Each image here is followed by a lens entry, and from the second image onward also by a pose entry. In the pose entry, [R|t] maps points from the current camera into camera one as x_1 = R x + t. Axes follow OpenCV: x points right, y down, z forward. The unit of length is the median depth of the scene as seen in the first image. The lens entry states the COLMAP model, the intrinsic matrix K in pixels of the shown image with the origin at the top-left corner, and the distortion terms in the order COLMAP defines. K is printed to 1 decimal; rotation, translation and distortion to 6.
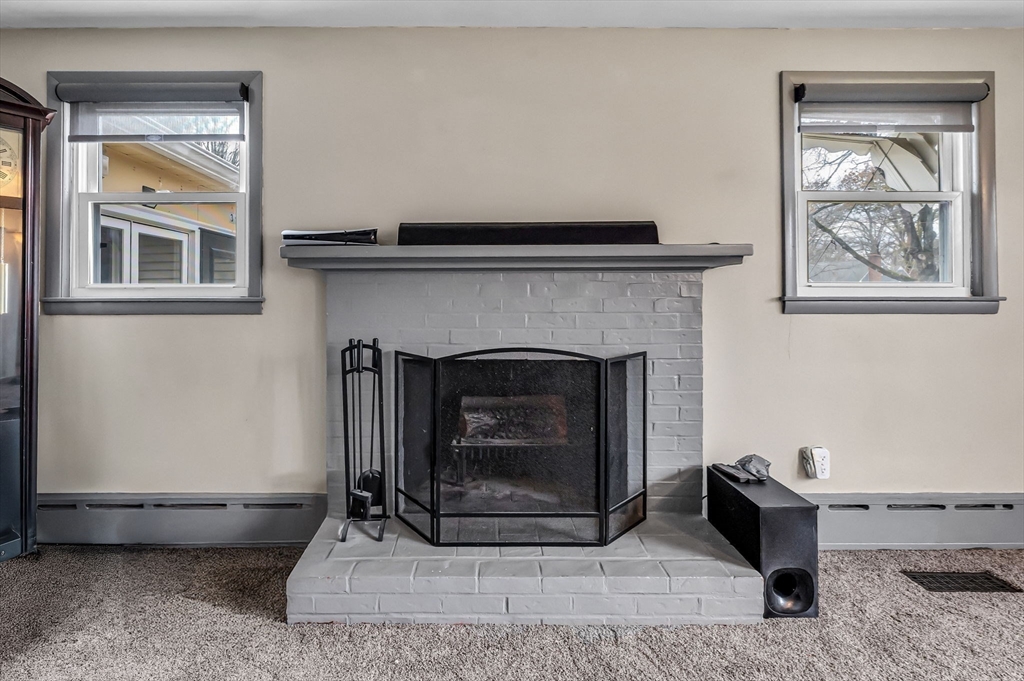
lens RADIAL K [[471.6, 0, 510.4], [0, 471.6, 295.4], [0, 0, 1]] dist [0.001378, 0.000199]
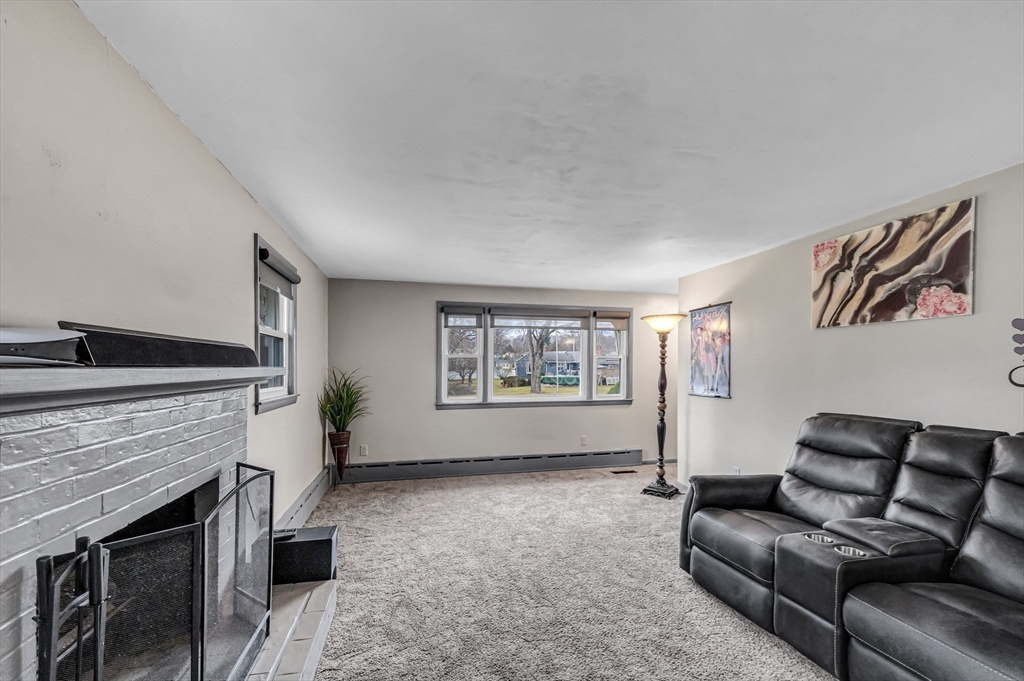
lens RADIAL K [[429.7, 0, 516.6], [0, 429.7, 371.5], [0, 0, 1]] dist [0.000586, -0.000015]
pose [[-0.243833, -0.004090, 0.969809, -0.824905], [-0.004940, 0.999983, 0.002976, -0.095315], [-0.969805, -0.004065, -0.243849, 0.597502]]
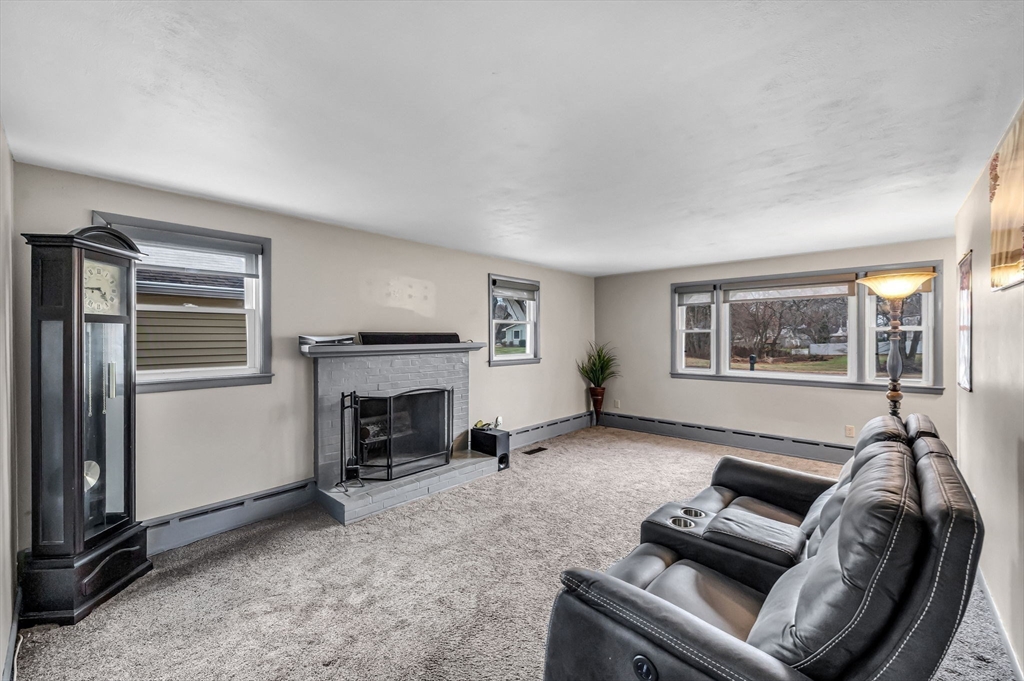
lens RADIAL K [[410.4, 0, 512.0], [0, 410.4, 340.5], [0, 0, 1]] dist [0.000667, 0.000016]
pose [[0.667901, -0.003072, 0.744244, -1.061066], [-0.006090, 0.999935, 0.009592, -0.135300], [-0.744225, -0.010939, 0.667839, -0.626458]]
